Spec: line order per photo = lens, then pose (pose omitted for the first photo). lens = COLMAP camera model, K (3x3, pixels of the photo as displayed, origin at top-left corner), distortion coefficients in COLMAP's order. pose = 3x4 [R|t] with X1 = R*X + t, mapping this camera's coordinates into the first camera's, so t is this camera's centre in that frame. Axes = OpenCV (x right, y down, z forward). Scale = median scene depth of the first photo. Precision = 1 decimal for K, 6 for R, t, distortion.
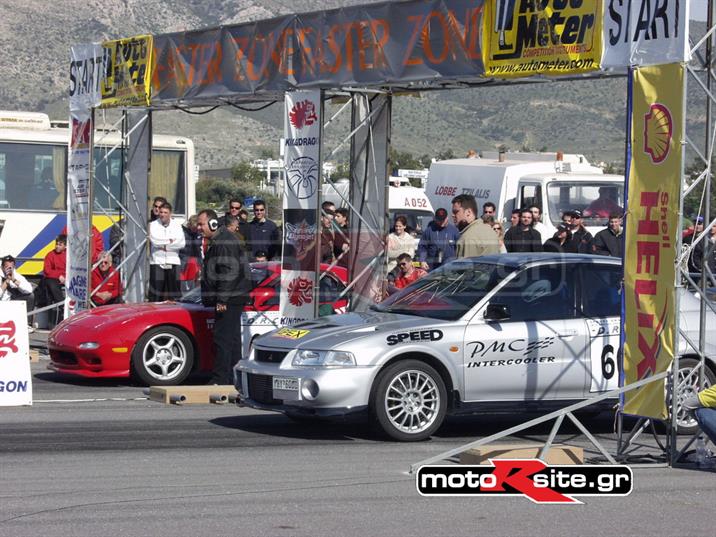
lens RADIAL K [[2580.0, 0, 358.0], [0, 2580.0, 268.5], [0, 0, 1]] dist [0.235734, -1.130133]
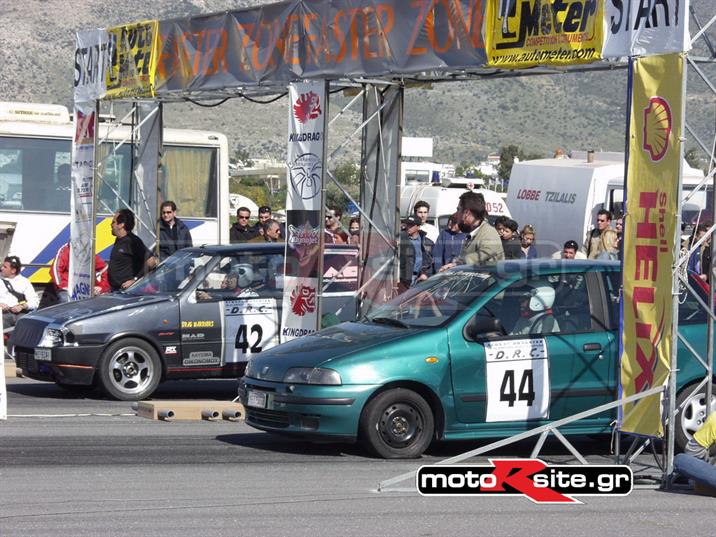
lens RADIAL K [[2951.8, 0, 358.0], [0, 2951.8, 268.5], [0, 0, 1]] dist [0.267851, 1.678841]
pose [[0.998970, 0.007236, -0.044791, 0.044075], [-0.007496, 0.999956, -0.005642, 0.003553], [0.044748, 0.005972, 0.998980, -0.050236]]
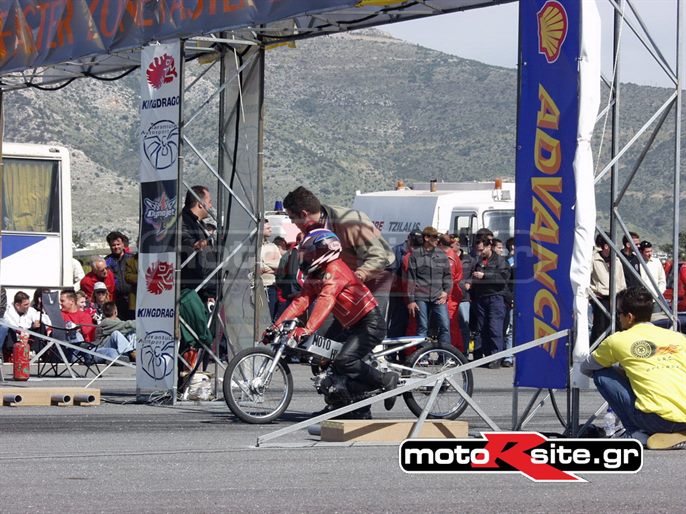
lens RADIAL K [[2828.1, 0, 343.0], [0, 2828.1, 257.0], [0, 0, 1]] dist [0.267851, 1.678841]
pose [[0.999908, -0.008037, 0.010947, 0.028162], [0.008464, 0.999181, -0.039561, 0.039821], [-0.010620, 0.039650, 0.999157, 0.059420]]
